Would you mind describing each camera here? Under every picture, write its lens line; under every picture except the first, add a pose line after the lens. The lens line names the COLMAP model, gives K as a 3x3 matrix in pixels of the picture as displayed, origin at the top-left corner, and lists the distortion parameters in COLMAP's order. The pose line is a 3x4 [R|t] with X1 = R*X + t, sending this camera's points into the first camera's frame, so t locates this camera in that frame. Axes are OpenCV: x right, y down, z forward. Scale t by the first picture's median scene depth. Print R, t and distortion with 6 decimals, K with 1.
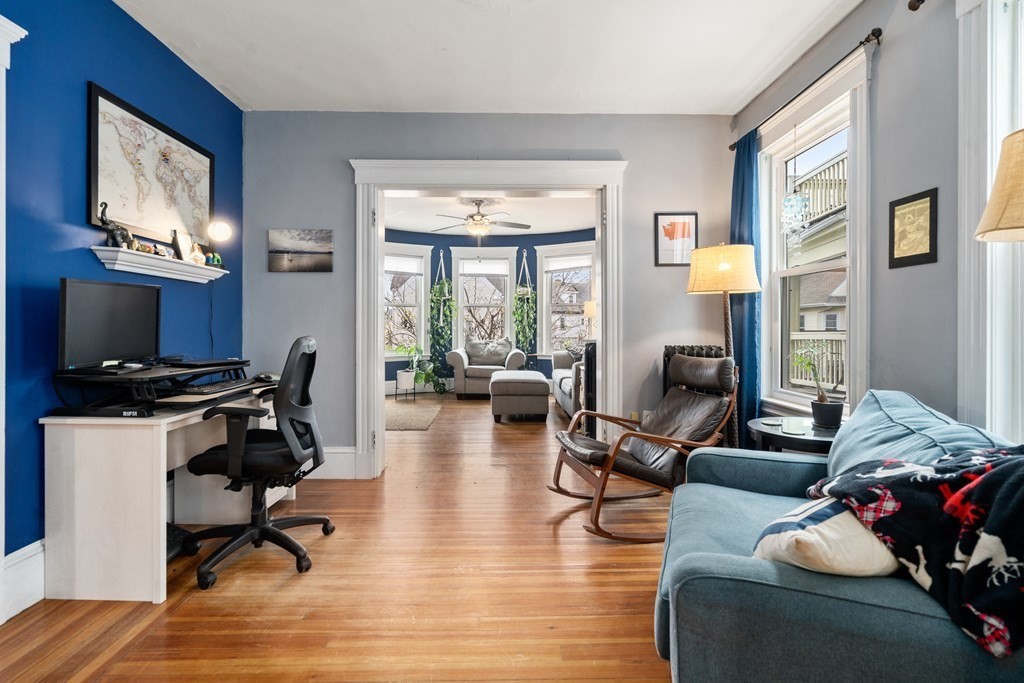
lens RADIAL K [[491.6, 0, 501.6], [0, 491.6, 326.8], [0, 0, 1]] dist [-0.000039, -0.000633]
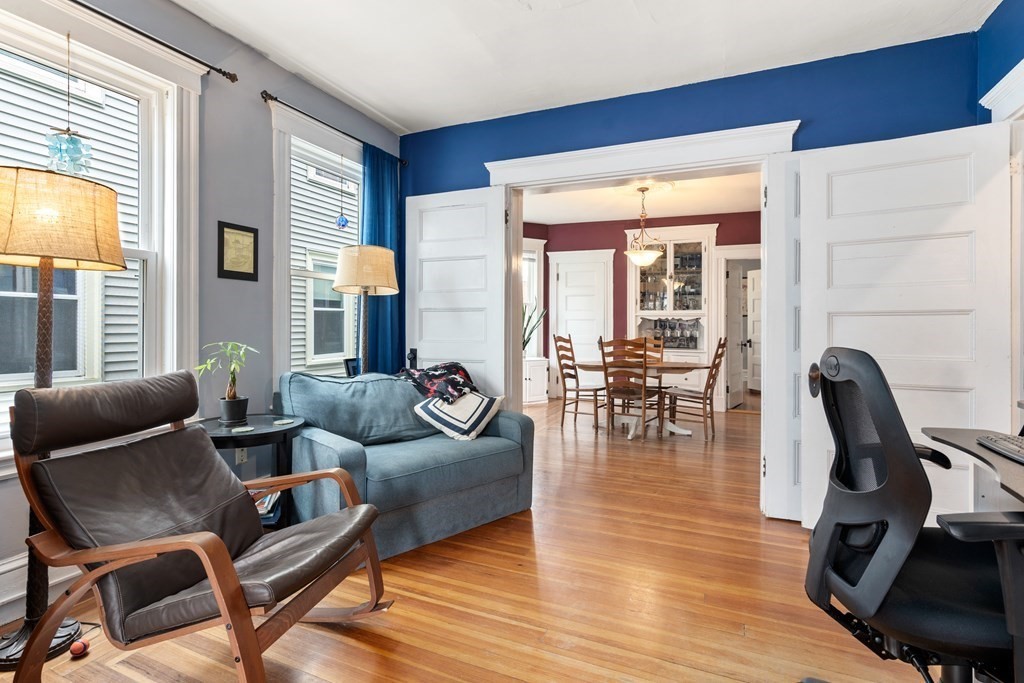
lens RADIAL K [[501.7, 0, 507.1], [0, 501.7, 310.4], [0, 0, 1]] dist [0.001162, 0.001774]
pose [[-0.908697, 0.006797, 0.417401, -0.340683], [-0.005827, 0.999564, -0.028962, -0.008837], [-0.417416, -0.028750, -0.908261, 1.825812]]
